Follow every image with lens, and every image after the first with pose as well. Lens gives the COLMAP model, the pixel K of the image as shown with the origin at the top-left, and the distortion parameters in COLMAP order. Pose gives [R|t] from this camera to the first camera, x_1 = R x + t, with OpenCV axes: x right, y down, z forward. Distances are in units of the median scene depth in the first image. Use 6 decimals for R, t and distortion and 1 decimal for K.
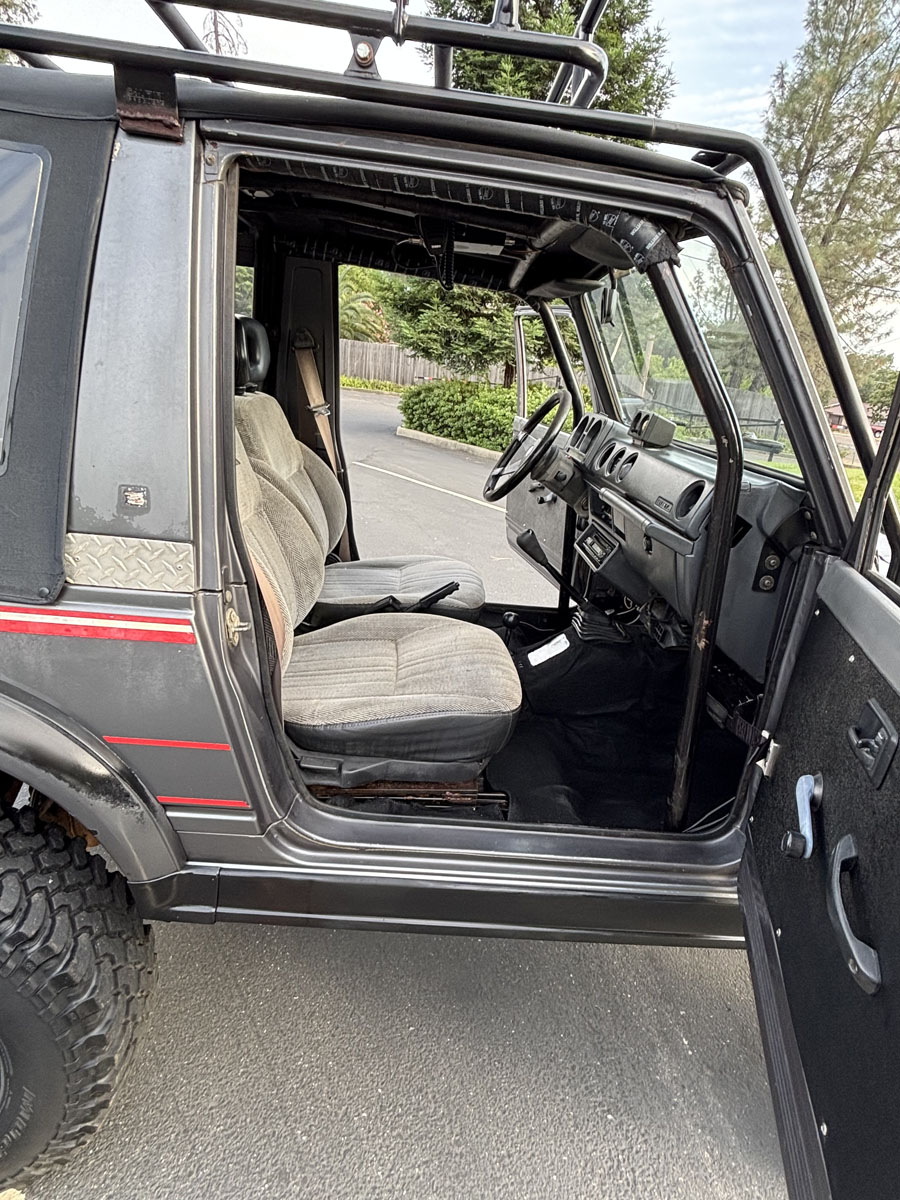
lens RADIAL K [[679.2, 0, 472.3], [0, 679.2, 596.2], [0, 0, 1]] dist [0.000214, -0.000627]
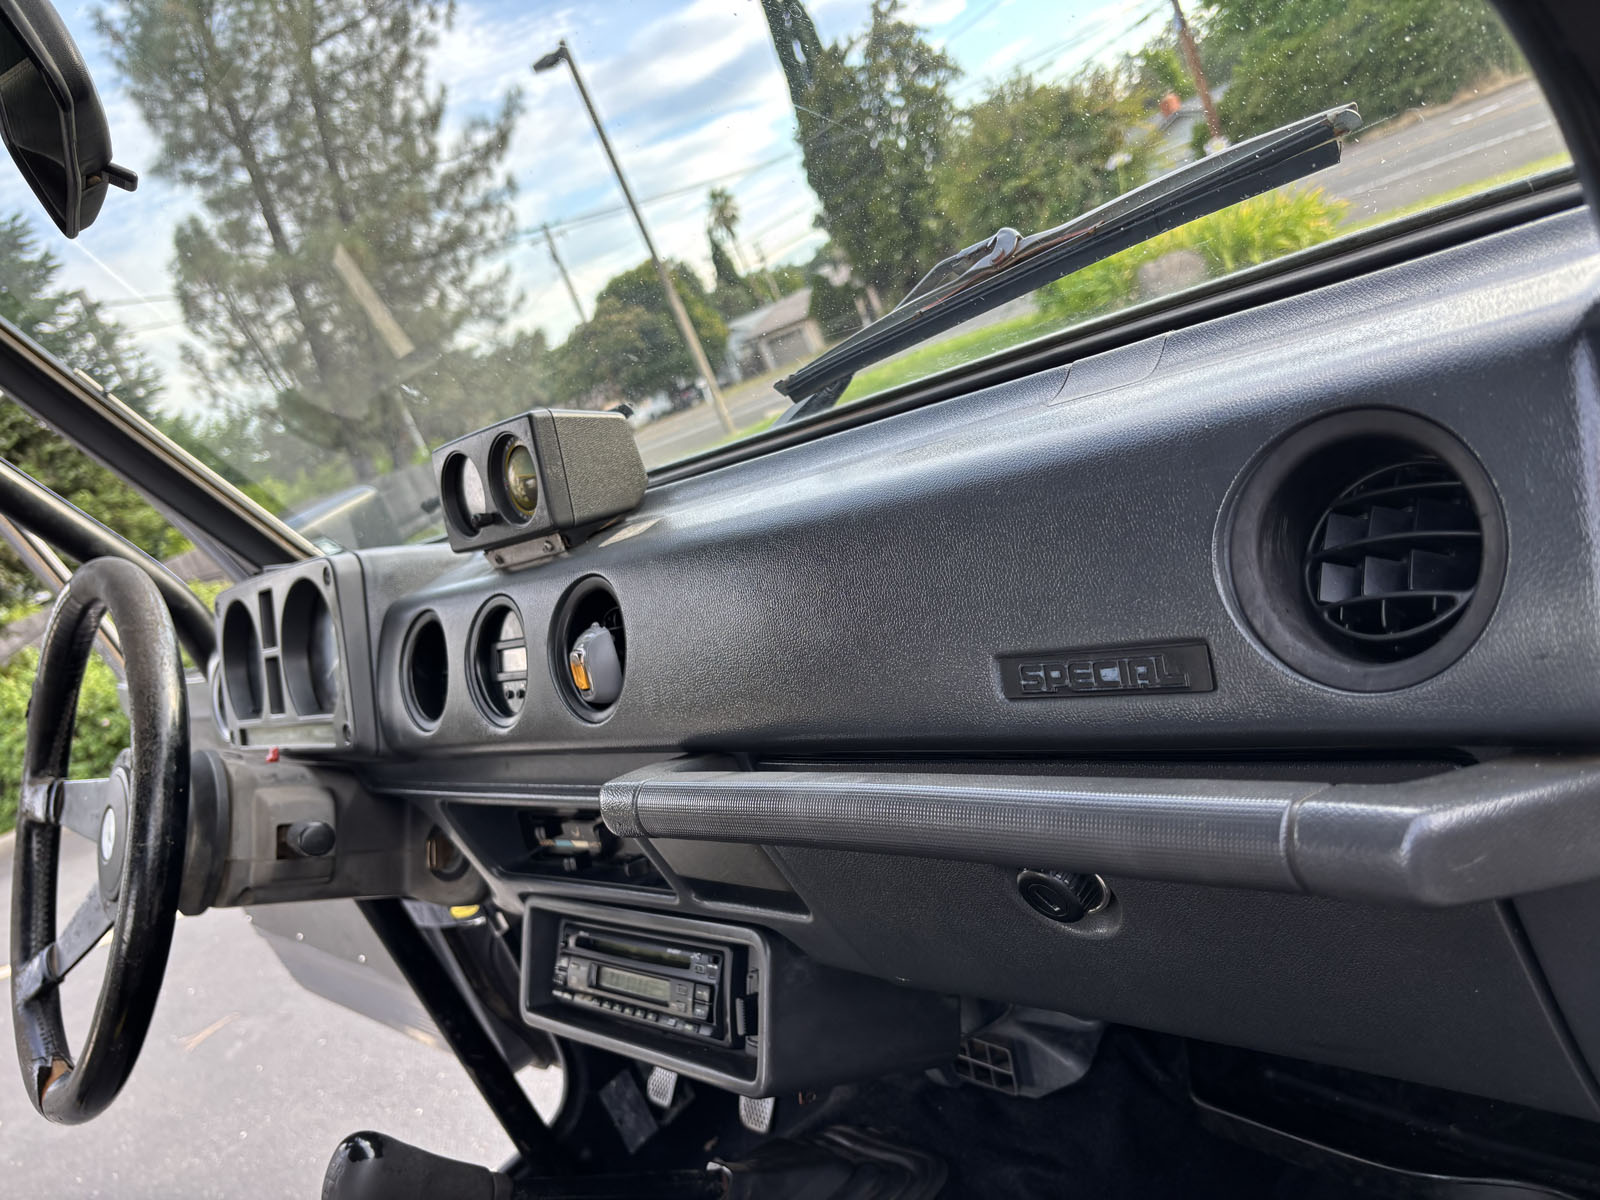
lens RADIAL K [[1189.7, 0, 800.0], [0, 1189.7, 600.0], [0, 0, 1]] dist [0.040708, -0.041053]
pose [[0.644500, -0.521579, 0.559084, 0.009077], [0.623740, 0.781567, 0.010103, -0.025722], [-0.442230, 0.342212, 0.829050, 0.099939]]
